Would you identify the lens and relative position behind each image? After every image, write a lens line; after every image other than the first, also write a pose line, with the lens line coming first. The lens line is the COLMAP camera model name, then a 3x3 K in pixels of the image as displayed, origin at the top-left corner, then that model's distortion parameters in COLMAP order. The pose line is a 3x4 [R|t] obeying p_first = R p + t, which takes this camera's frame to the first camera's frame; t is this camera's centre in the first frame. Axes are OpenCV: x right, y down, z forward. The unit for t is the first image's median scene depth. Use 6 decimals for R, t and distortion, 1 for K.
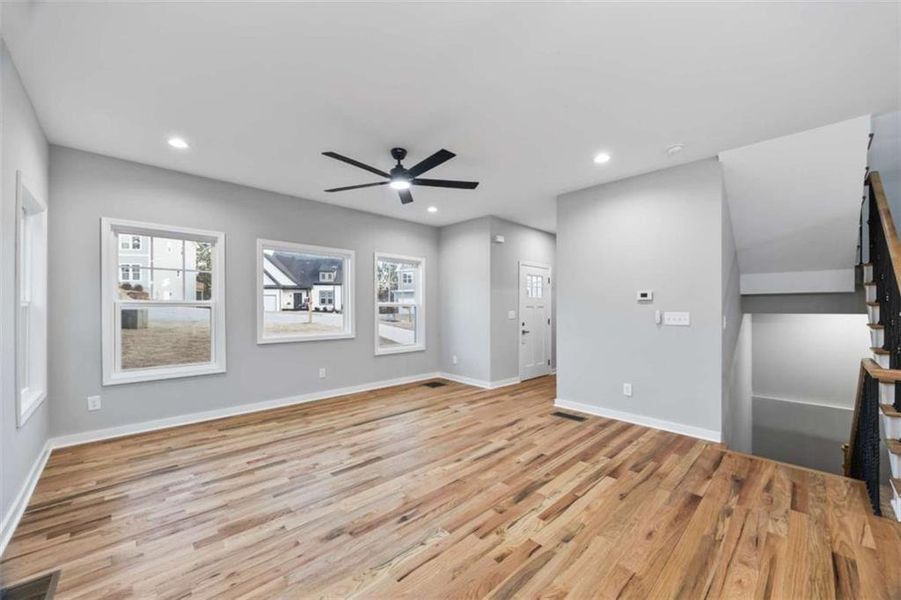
lens RADIAL K [[345.3, 0, 454.2], [0, 345.3, 305.5], [0, 0, 1]] dist [-0.000466, -0.000517]
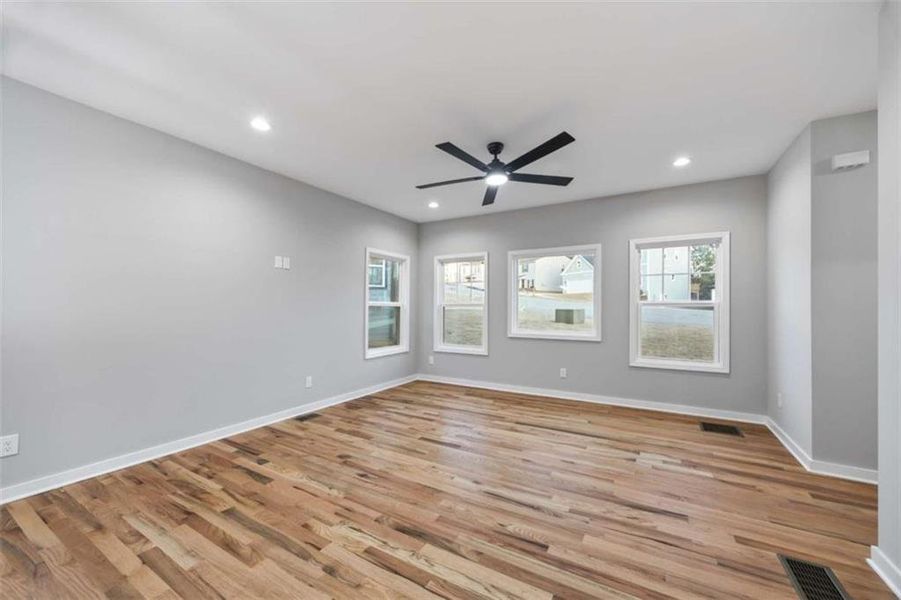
lens RADIAL K [[345.3, 0, 455.4], [0, 345.3, 305.0], [0, 0, 1]] dist [-0.000466, -0.000517]
pose [[0.278170, -0.009145, -0.960488, 0.674516], [0.001985, 0.999958, -0.008946, 0.009514], [0.960530, 0.000582, 0.278176, 0.571697]]
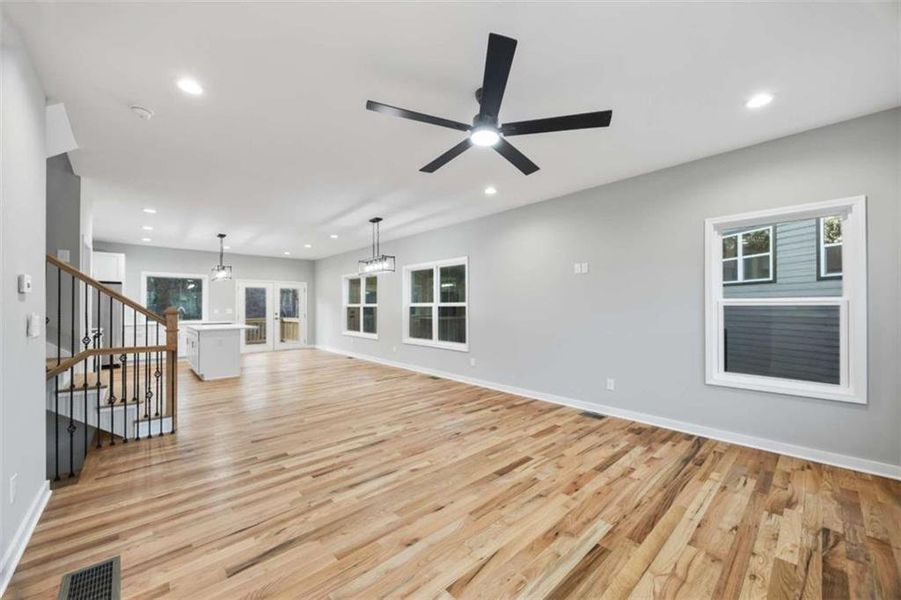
lens RADIAL K [[345.3, 0, 453.9], [0, 345.3, 304.0], [0, 0, 1]] dist [-0.000466, -0.000517]
pose [[-0.999690, 0.003651, 0.024611, -0.100450], [0.003225, 0.999844, -0.017349, 0.010860], [-0.024670, -0.017264, -0.999547, 1.577020]]
